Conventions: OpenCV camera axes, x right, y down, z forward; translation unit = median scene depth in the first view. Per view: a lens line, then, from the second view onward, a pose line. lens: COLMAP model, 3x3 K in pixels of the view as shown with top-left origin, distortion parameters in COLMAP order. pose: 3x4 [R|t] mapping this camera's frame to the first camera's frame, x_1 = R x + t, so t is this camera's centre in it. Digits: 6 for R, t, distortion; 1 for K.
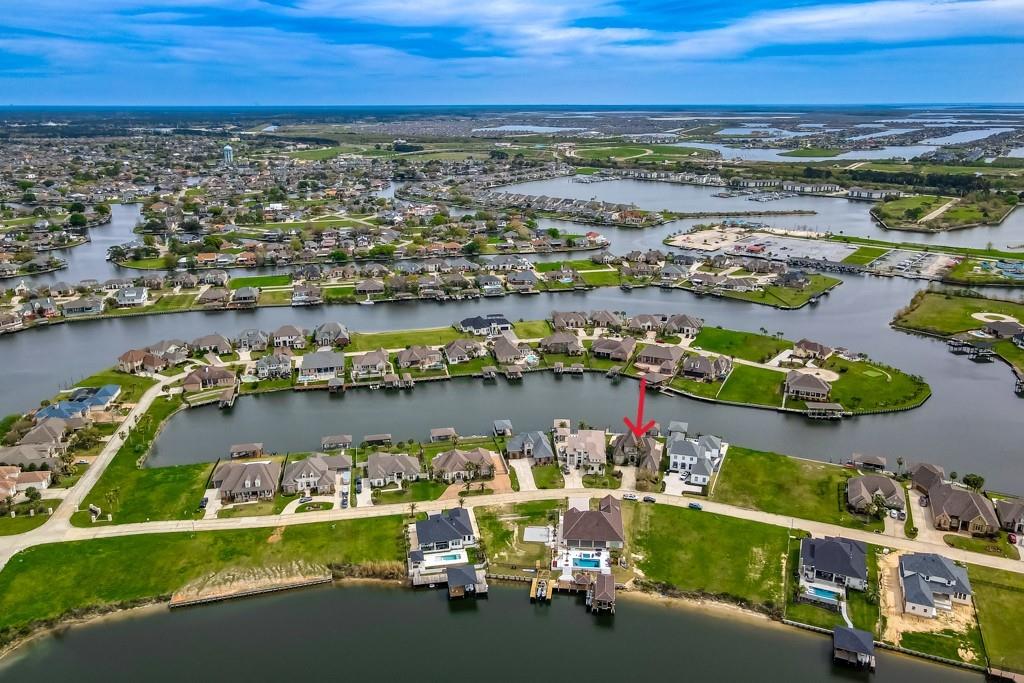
lens RADIAL K [[755.5, 0, 512.0], [0, 755.5, 341.5], [0, 0, 1]] dist [-0.007113, 0.048494]
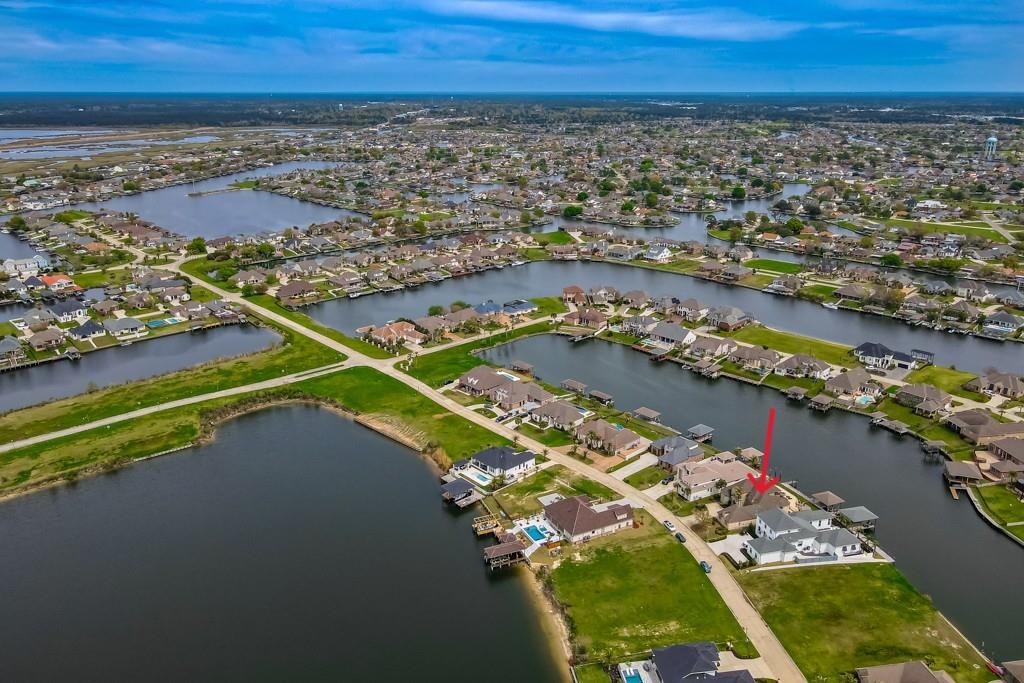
lens RADIAL K [[755.5, 0, 512.0], [0, 755.5, 341.5], [0, 0, 1]] dist [-0.007113, 0.048494]
pose [[0.525970, 0.276365, -0.804350, 0.768857], [-0.262333, 0.952338, 0.155670, -0.107585], [0.809035, 0.129130, 0.573401, 0.294374]]
